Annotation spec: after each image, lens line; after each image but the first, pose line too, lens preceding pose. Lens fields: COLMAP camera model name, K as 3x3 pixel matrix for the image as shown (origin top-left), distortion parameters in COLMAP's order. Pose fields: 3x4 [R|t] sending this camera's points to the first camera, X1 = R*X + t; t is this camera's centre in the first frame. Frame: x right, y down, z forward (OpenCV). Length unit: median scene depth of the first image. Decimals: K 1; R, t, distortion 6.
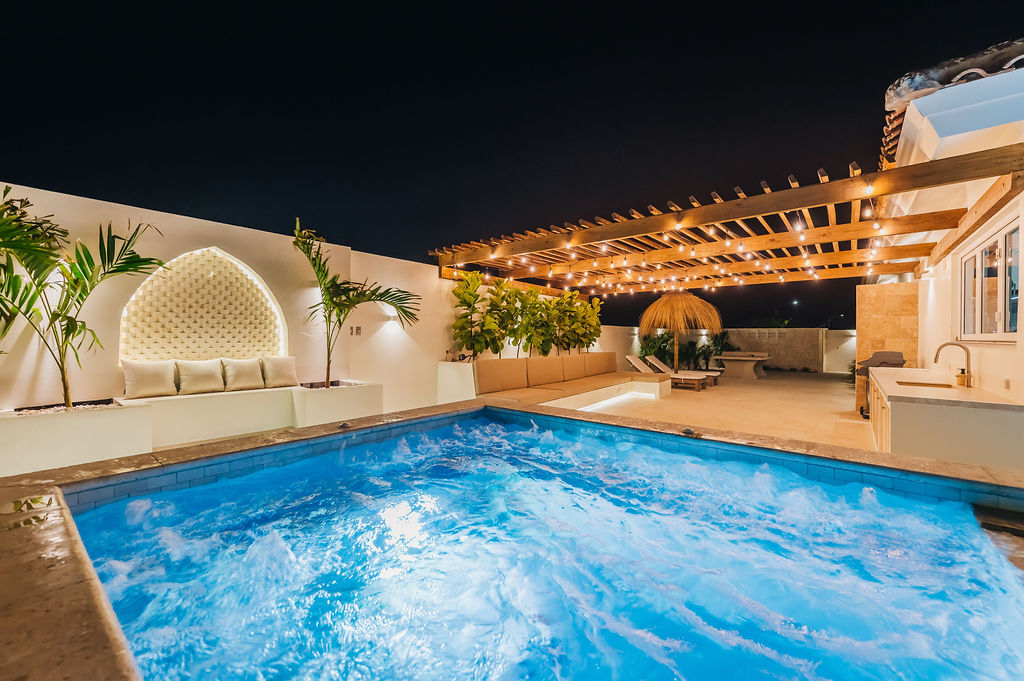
lens RADIAL K [[407.1, 0, 511.7], [0, 407.1, 338.4], [0, 0, 1]] dist [0.000260, 0.000115]
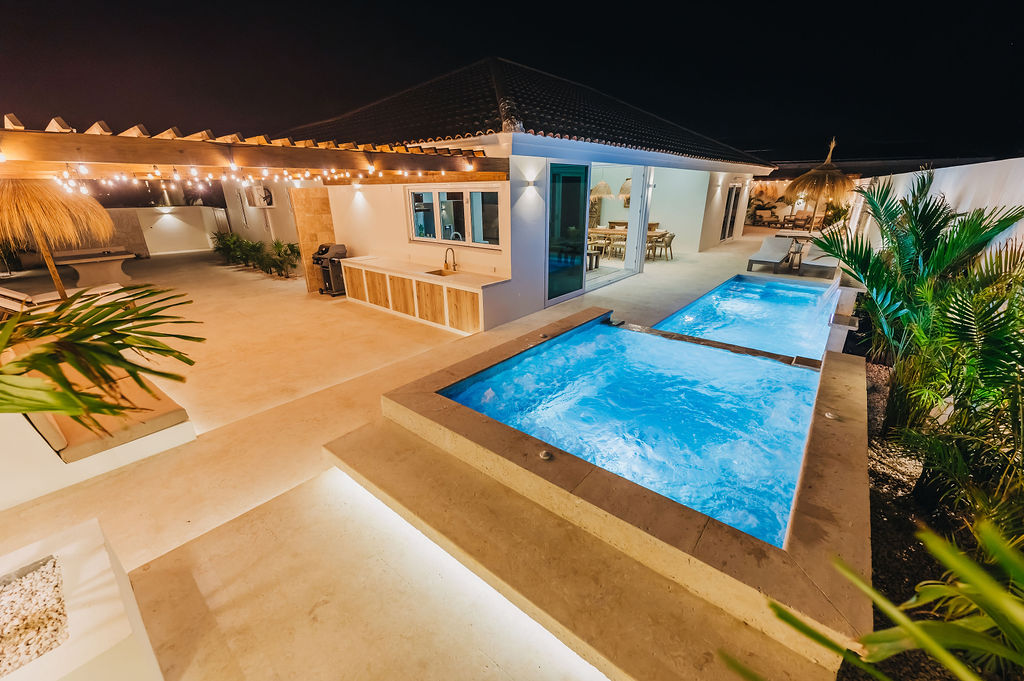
lens RADIAL K [[407.1, 0, 511.7], [0, 407.1, 338.4], [0, 0, 1]] dist [0.000260, 0.000115]
pose [[0.011909, -0.348146, 0.937365, -0.385312], [0.015902, 0.937378, 0.347949, -0.118536], [-0.999803, 0.010763, 0.016699, 0.337117]]
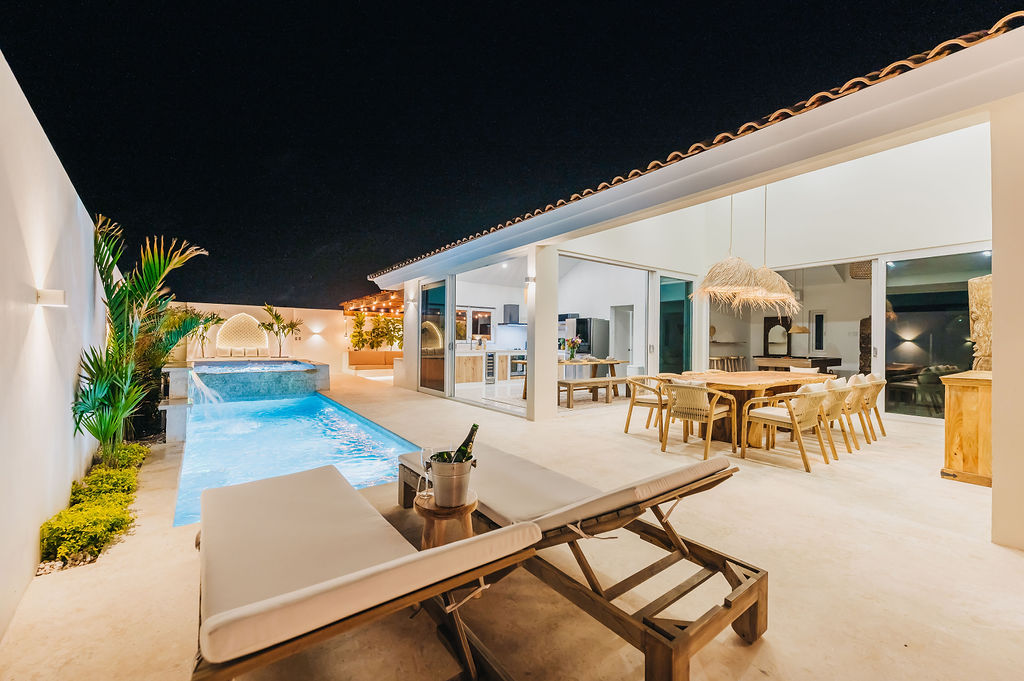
lens RADIAL K [[407.1, 0, 511.7], [0, 407.1, 338.4], [0, 0, 1]] dist [0.000260, 0.000115]
pose [[0.967778, 0.003631, -0.251778, 1.104232], [-0.007044, 0.999895, -0.012654, 0.002761], [0.251705, 0.014020, 0.967702, -0.817660]]
